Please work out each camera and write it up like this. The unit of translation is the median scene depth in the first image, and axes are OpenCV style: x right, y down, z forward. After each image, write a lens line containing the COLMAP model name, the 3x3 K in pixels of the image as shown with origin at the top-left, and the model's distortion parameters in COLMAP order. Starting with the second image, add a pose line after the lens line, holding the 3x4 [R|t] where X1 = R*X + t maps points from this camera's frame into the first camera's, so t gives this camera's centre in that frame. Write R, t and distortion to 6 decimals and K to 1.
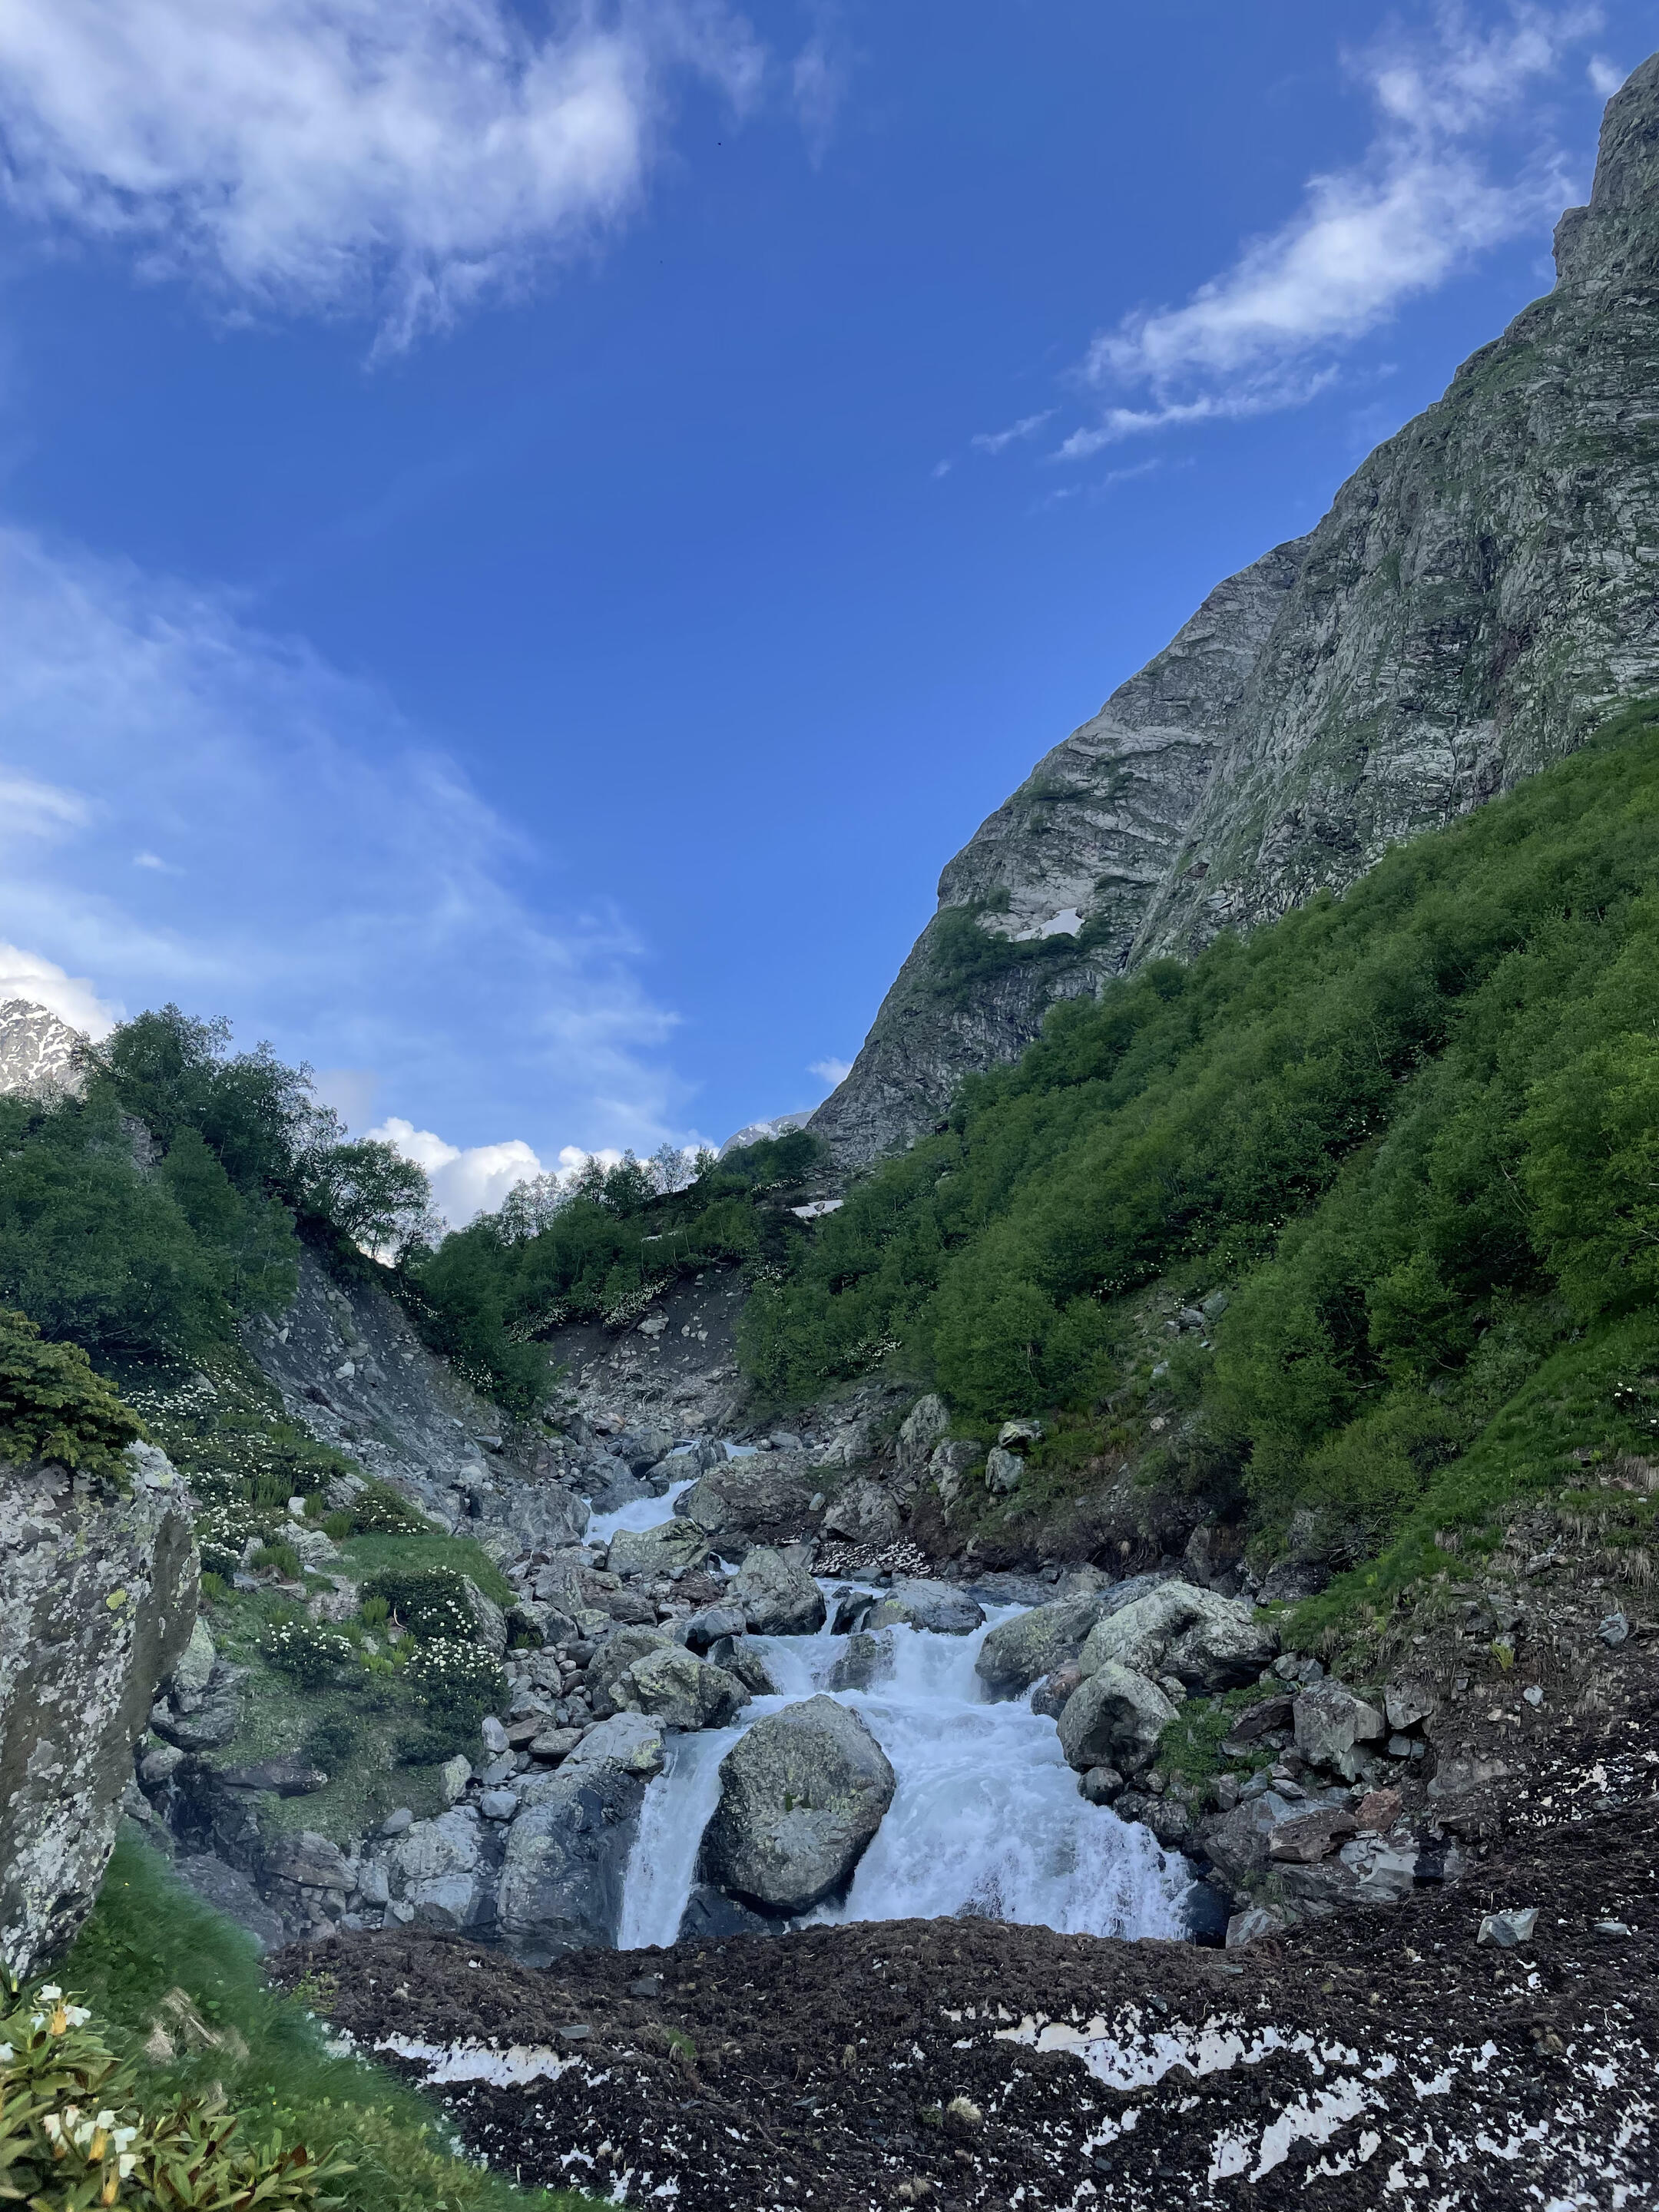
lens RADIAL K [[1682.1, 0, 833.8], [0, 1682.1, 1095.5], [0, 0, 1]] dist [0.071613, -0.086612]
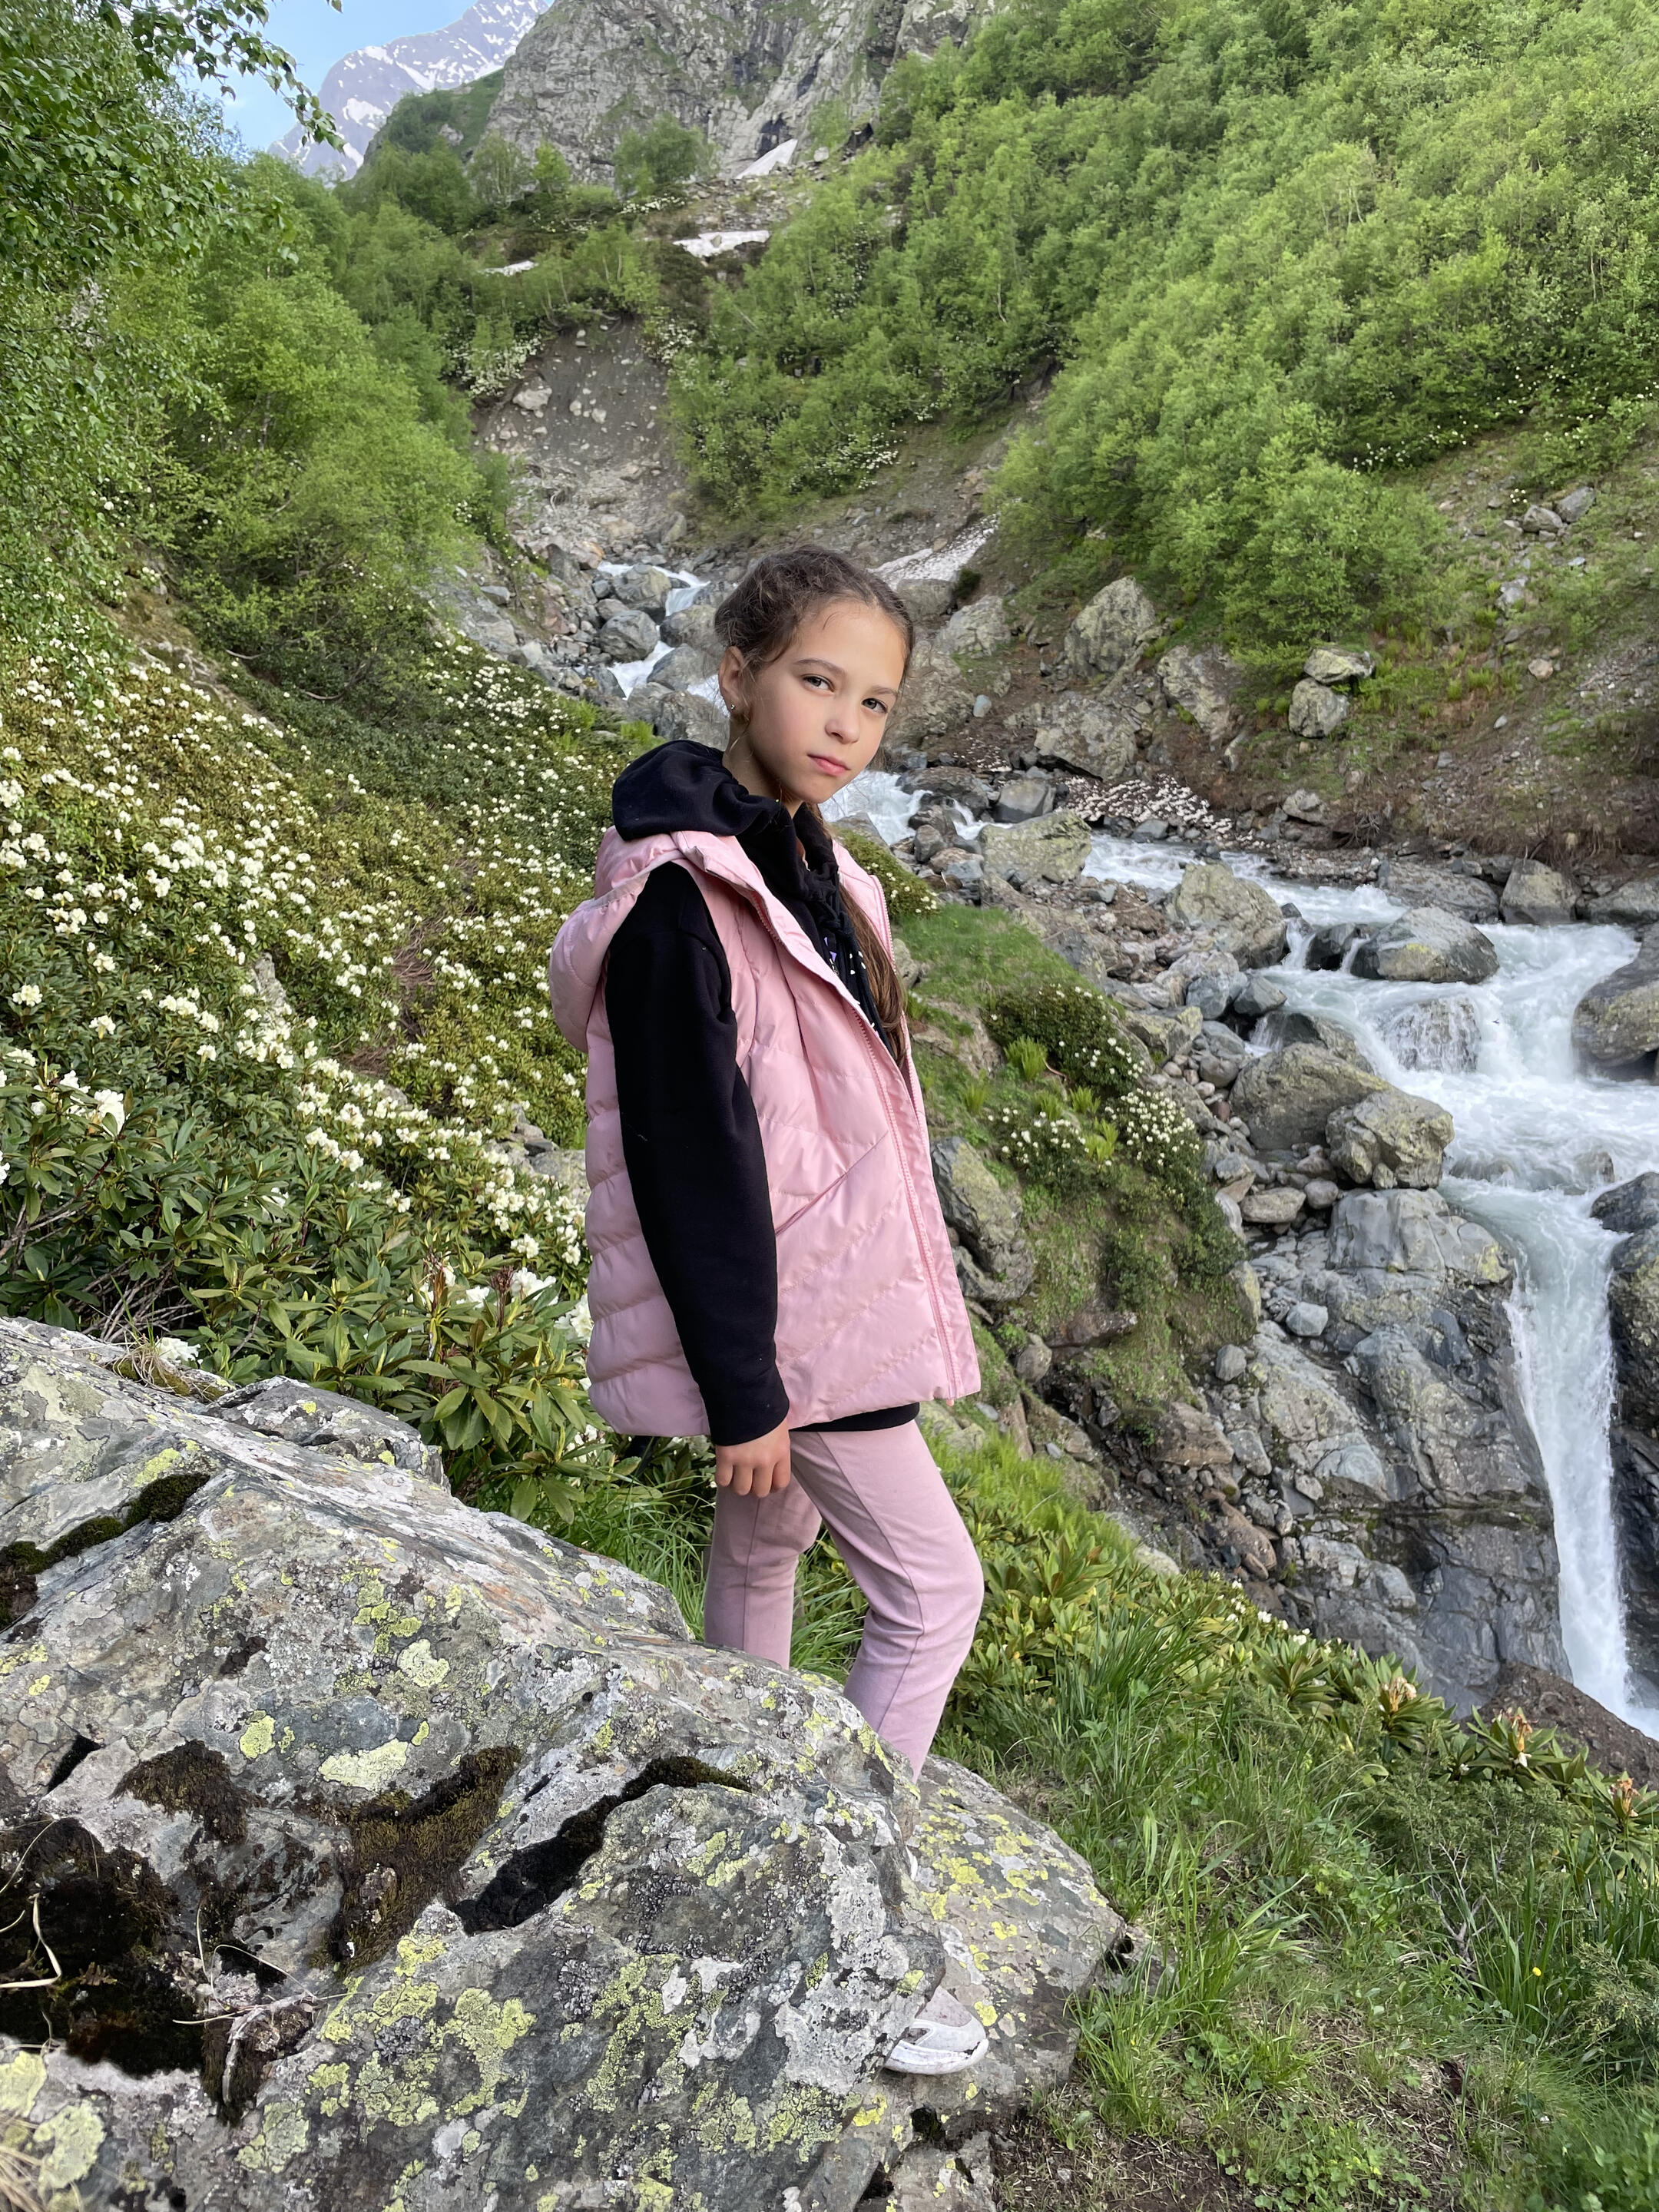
lens RADIAL K [[1682.1, 0, 807.6], [0, 1682.1, 1093.4], [0, 0, 1]] dist [0.071613, -0.086612]
pose [[0.981524, -0.041631, 0.186757, -0.149304], [-0.064263, 0.847625, 0.526689, -0.022442], [-0.180226, -0.528959, 0.829289, 0.110385]]
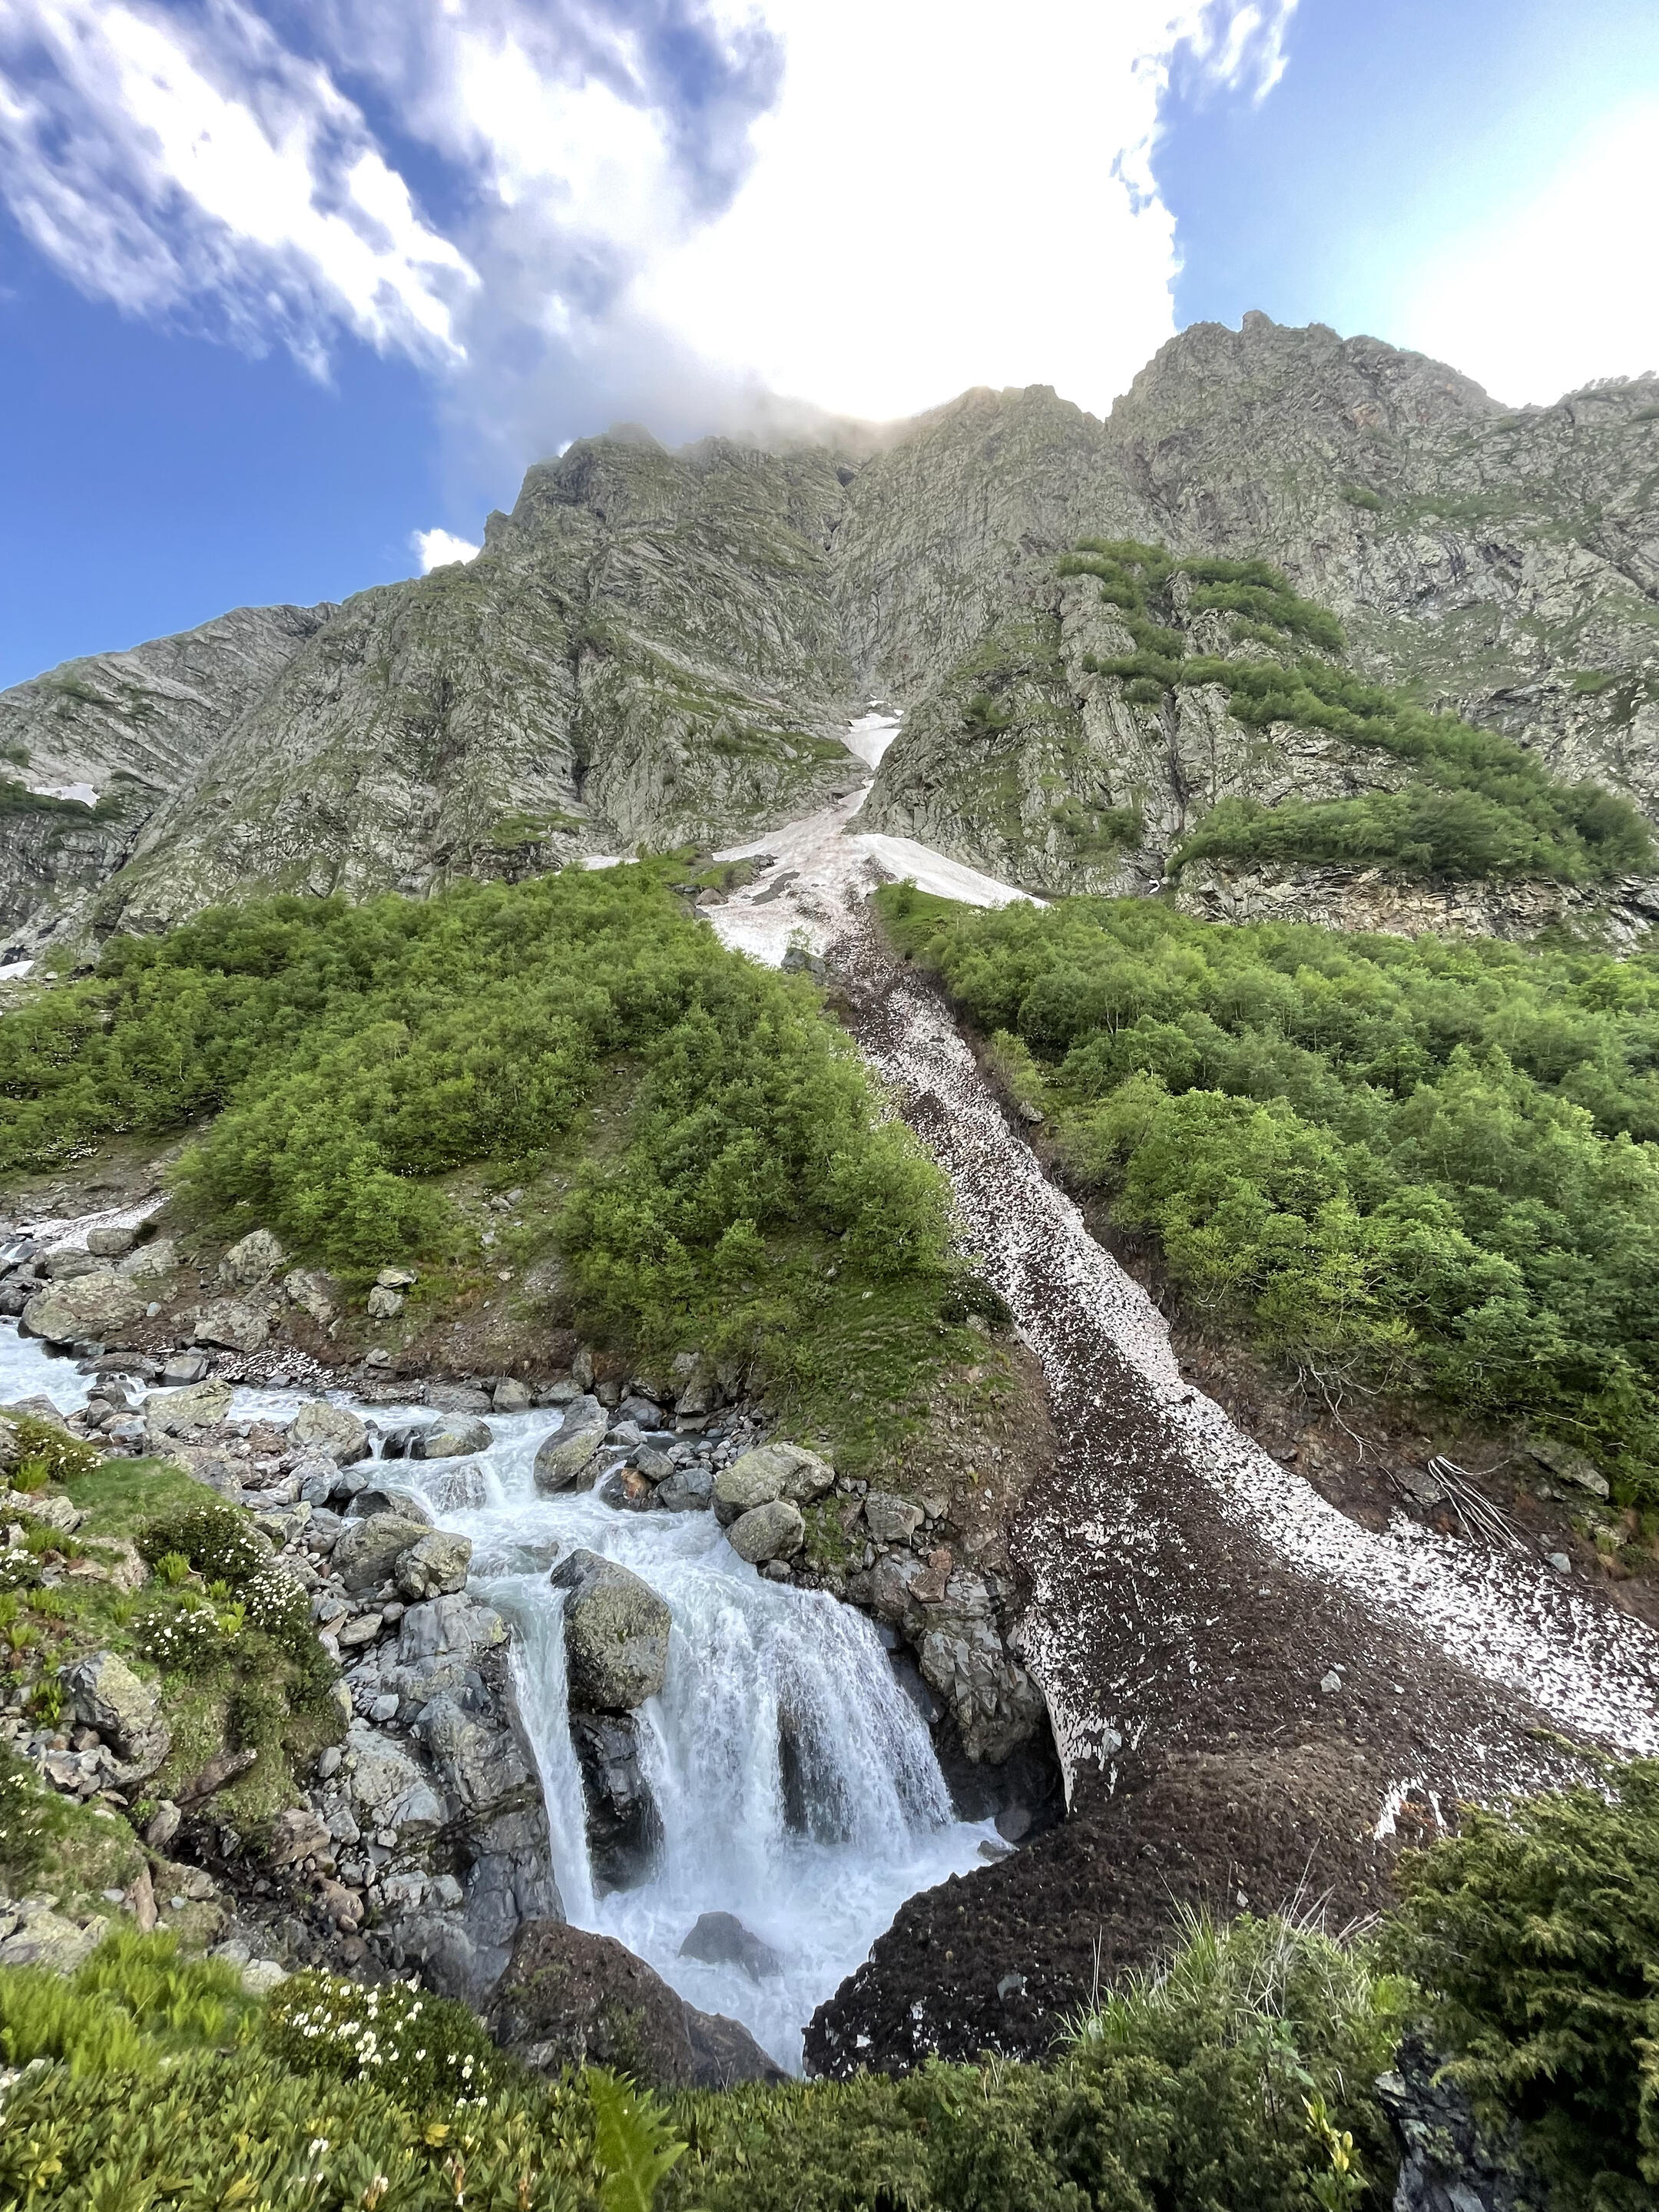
lens RADIAL K [[893.0, 0, 835.5], [0, 893.0, 1103.7], [0, 0, 1]] dist [-0.005074, 0.000861]
pose [[0.595106, 0.116651, 0.795136, -0.148701], [-0.221996, 0.974773, 0.023145, -0.028789], [-0.772377, -0.190291, 0.605990, 0.109617]]
